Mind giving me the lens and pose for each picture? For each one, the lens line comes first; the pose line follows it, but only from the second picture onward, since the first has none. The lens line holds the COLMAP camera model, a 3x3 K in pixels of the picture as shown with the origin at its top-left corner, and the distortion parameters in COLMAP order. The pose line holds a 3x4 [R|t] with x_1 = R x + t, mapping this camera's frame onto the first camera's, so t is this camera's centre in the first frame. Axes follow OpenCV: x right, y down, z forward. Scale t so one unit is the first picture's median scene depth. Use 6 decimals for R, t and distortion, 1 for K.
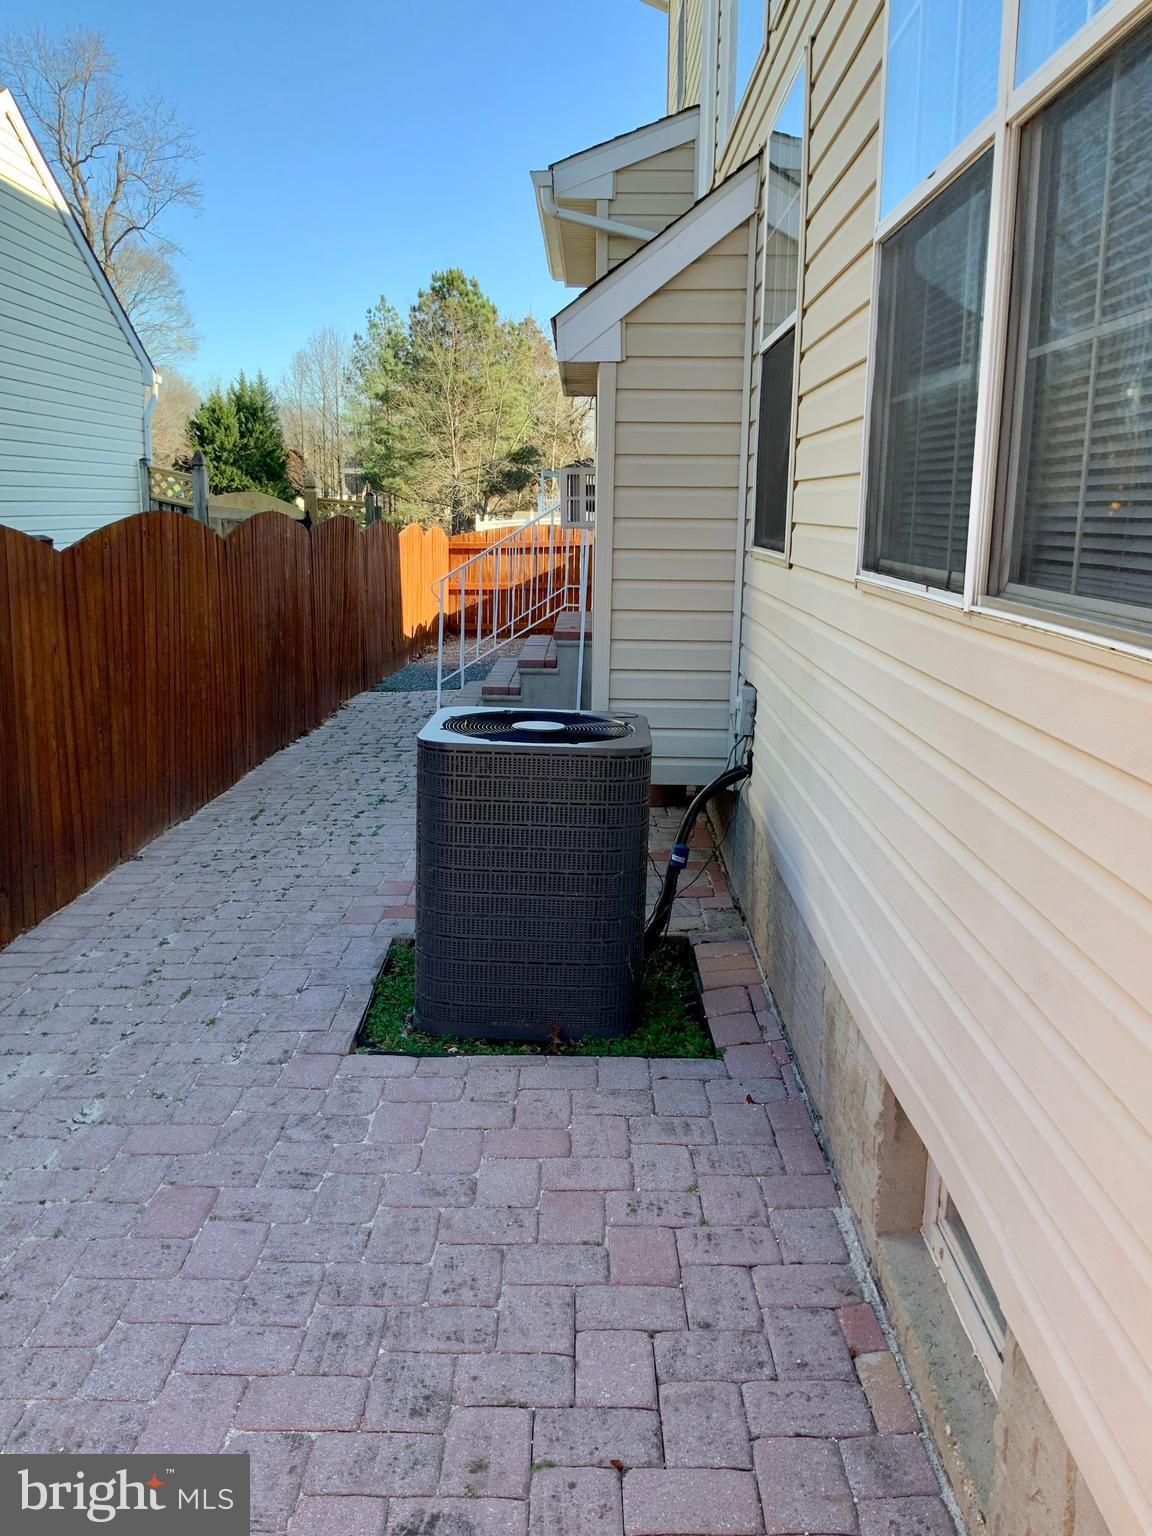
lens RADIAL K [[1293.3, 0, 576.0], [0, 1293.3, 768.0], [0, 0, 1]] dist [0.012539, -0.053360]
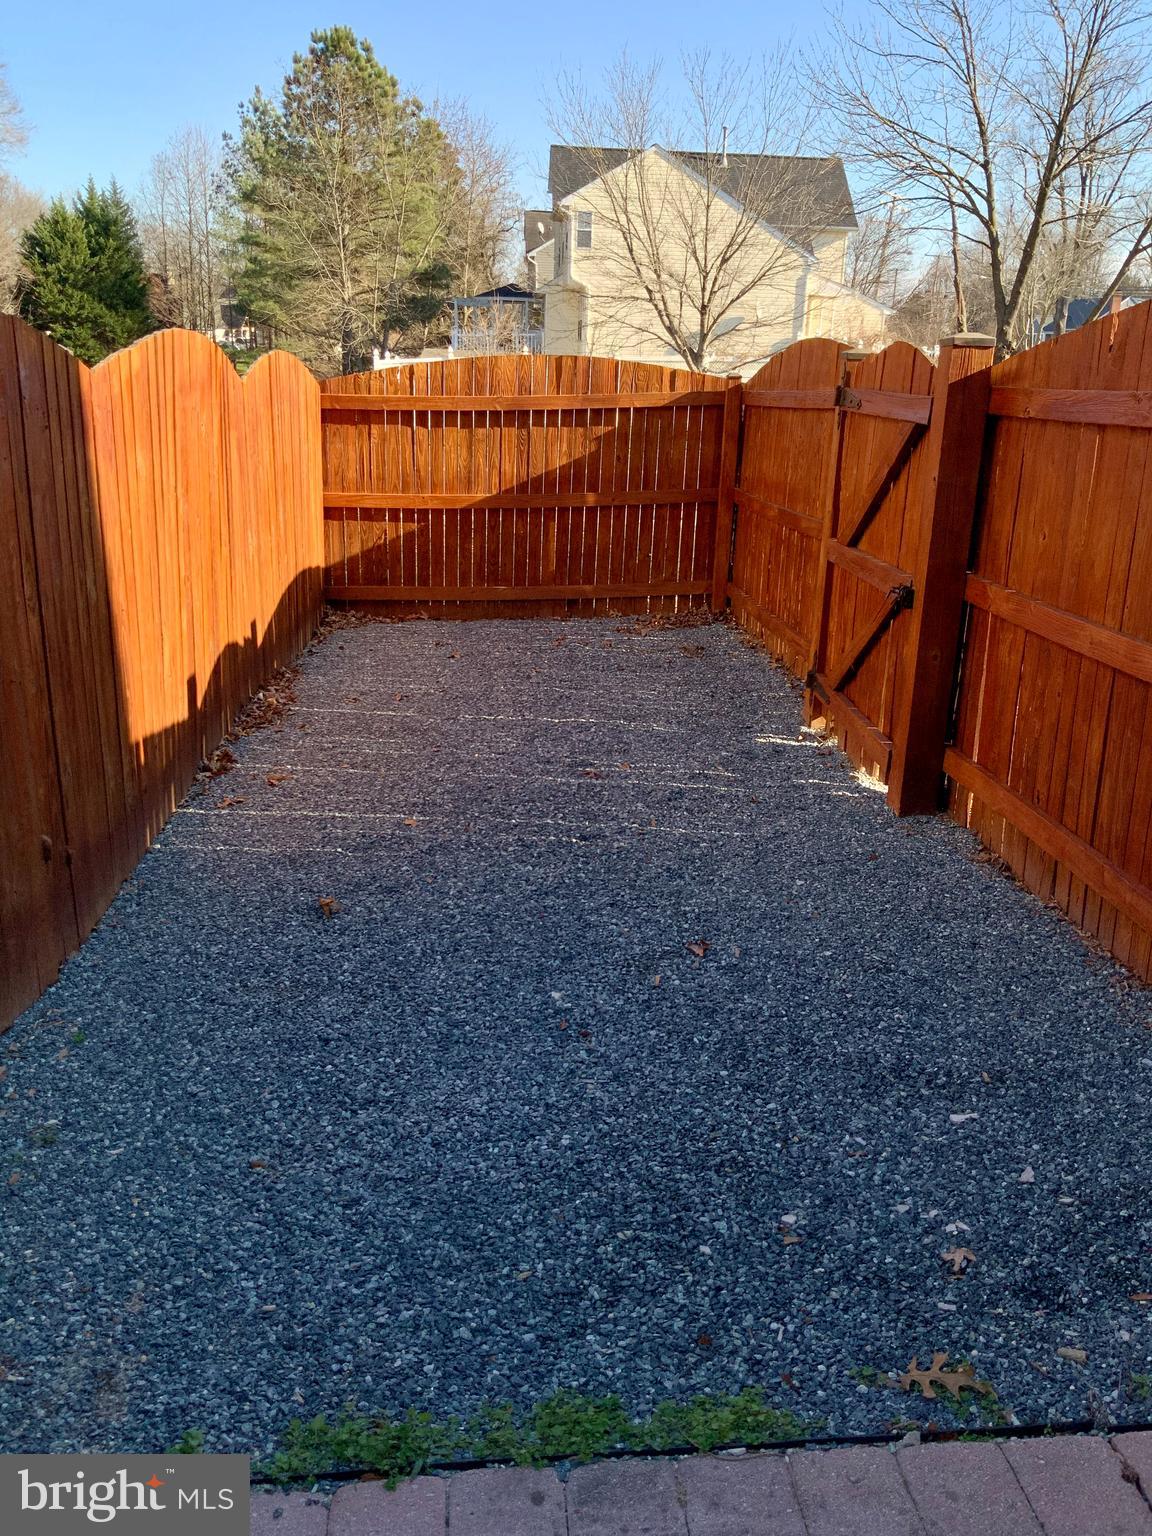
lens RADIAL K [[1293.3, 0, 576.0], [0, 1293.3, 768.0], [0, 0, 1]] dist [0.012539, -0.053360]
pose [[0.997064, -0.005763, 0.076352, -0.014819], [-0.002845, 0.993687, 0.112155, -0.030906], [-0.076517, -0.112042, 0.990753, 0.171488]]
